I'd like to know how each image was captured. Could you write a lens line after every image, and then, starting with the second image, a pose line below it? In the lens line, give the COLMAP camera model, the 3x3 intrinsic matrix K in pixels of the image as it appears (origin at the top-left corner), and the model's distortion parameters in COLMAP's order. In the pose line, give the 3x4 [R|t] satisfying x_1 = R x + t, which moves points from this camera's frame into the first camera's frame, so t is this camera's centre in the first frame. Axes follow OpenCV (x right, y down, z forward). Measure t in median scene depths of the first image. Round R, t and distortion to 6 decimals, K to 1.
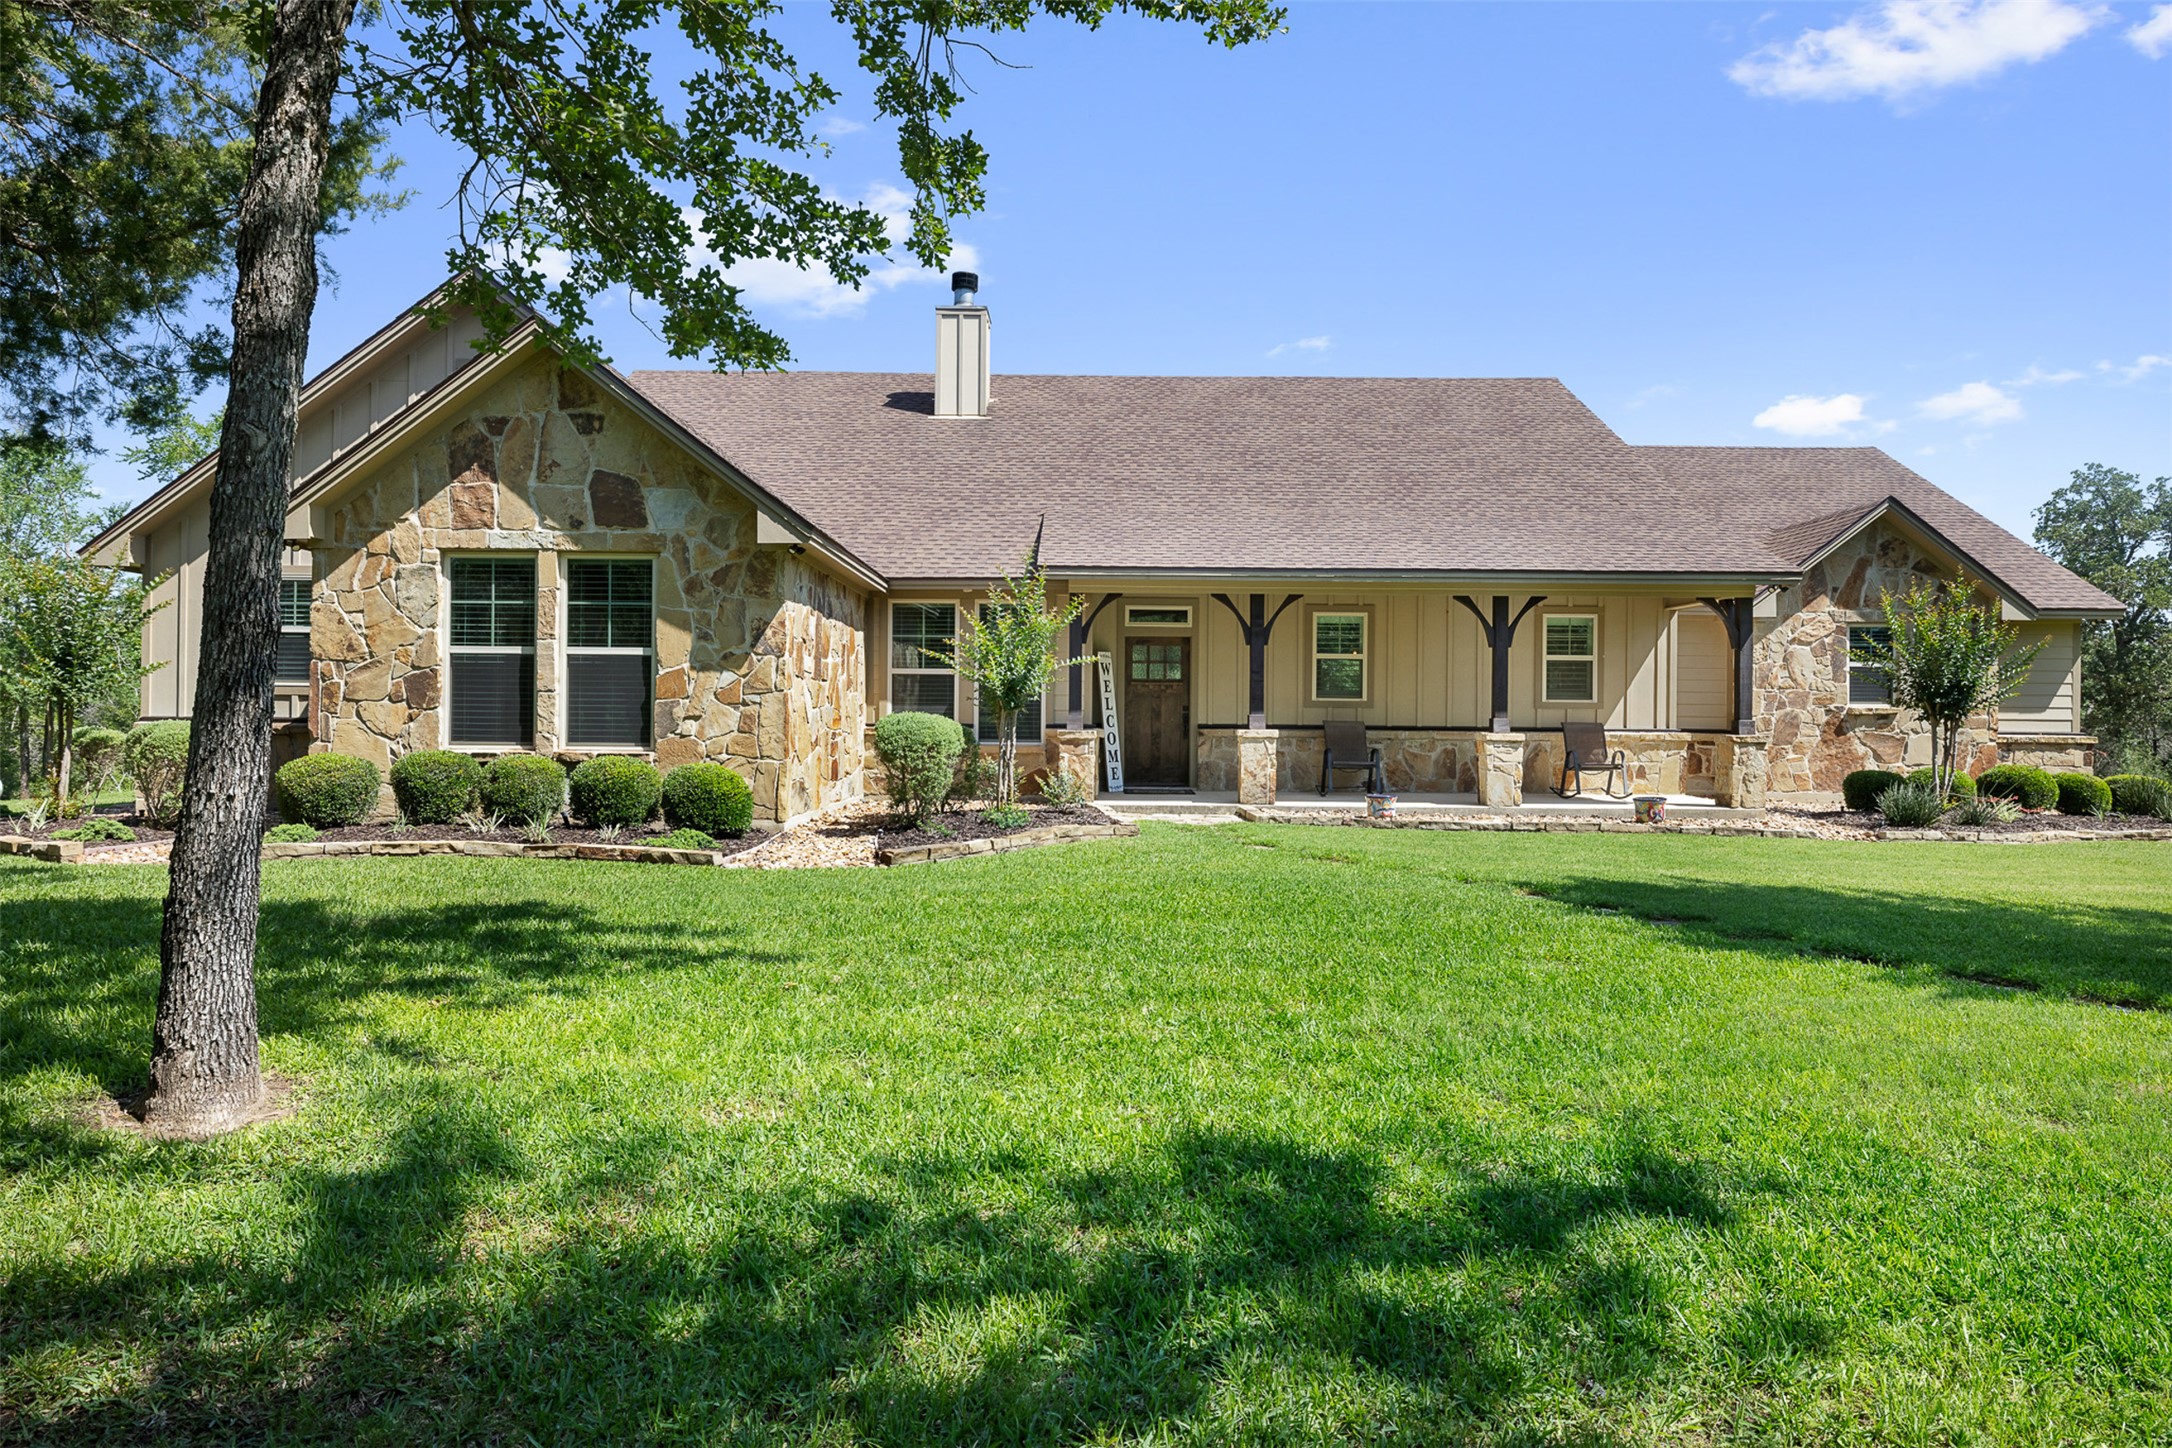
lens RADIAL K [[1359.1, 0, 1084.5], [0, 1359.1, 730.9], [0, 0, 1]] dist [-0.007507, 0.003676]
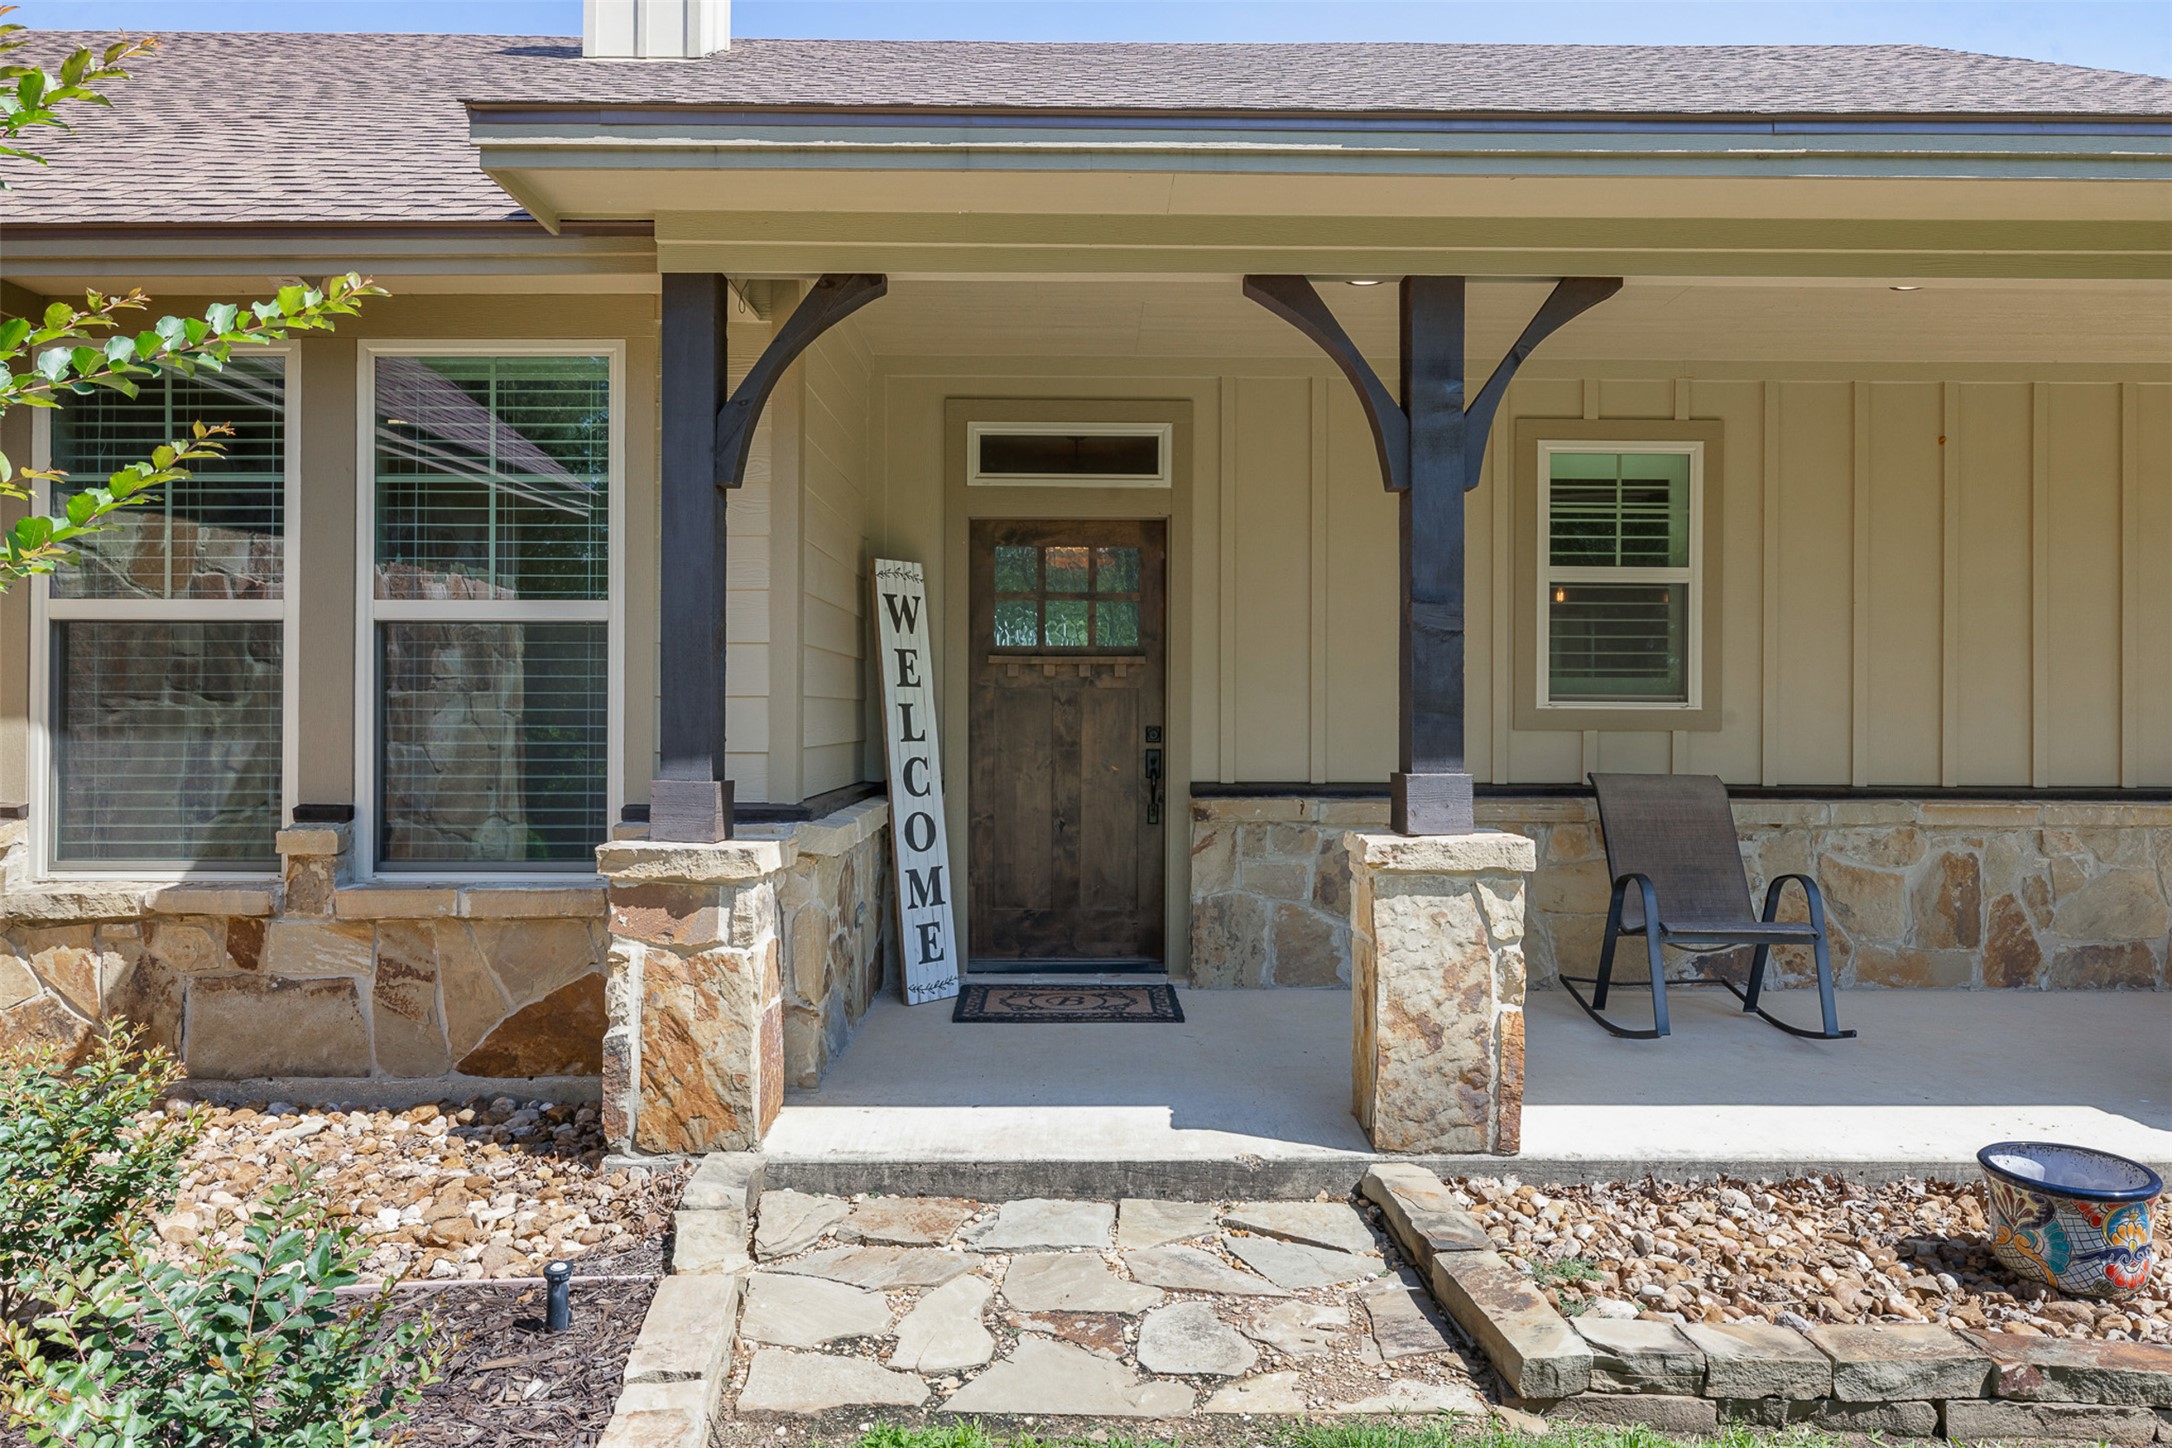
lens RADIAL K [[1359.1, 0, 1086.9], [0, 1359.1, 717.3], [0, 0, 1]] dist [-0.007507, 0.003676]
pose [[0.999931, -0.004929, 0.010652, 0.059403], [0.005073, 0.999896, -0.013502, -0.017828], [-0.010585, 0.013556, 0.999852, 0.726046]]
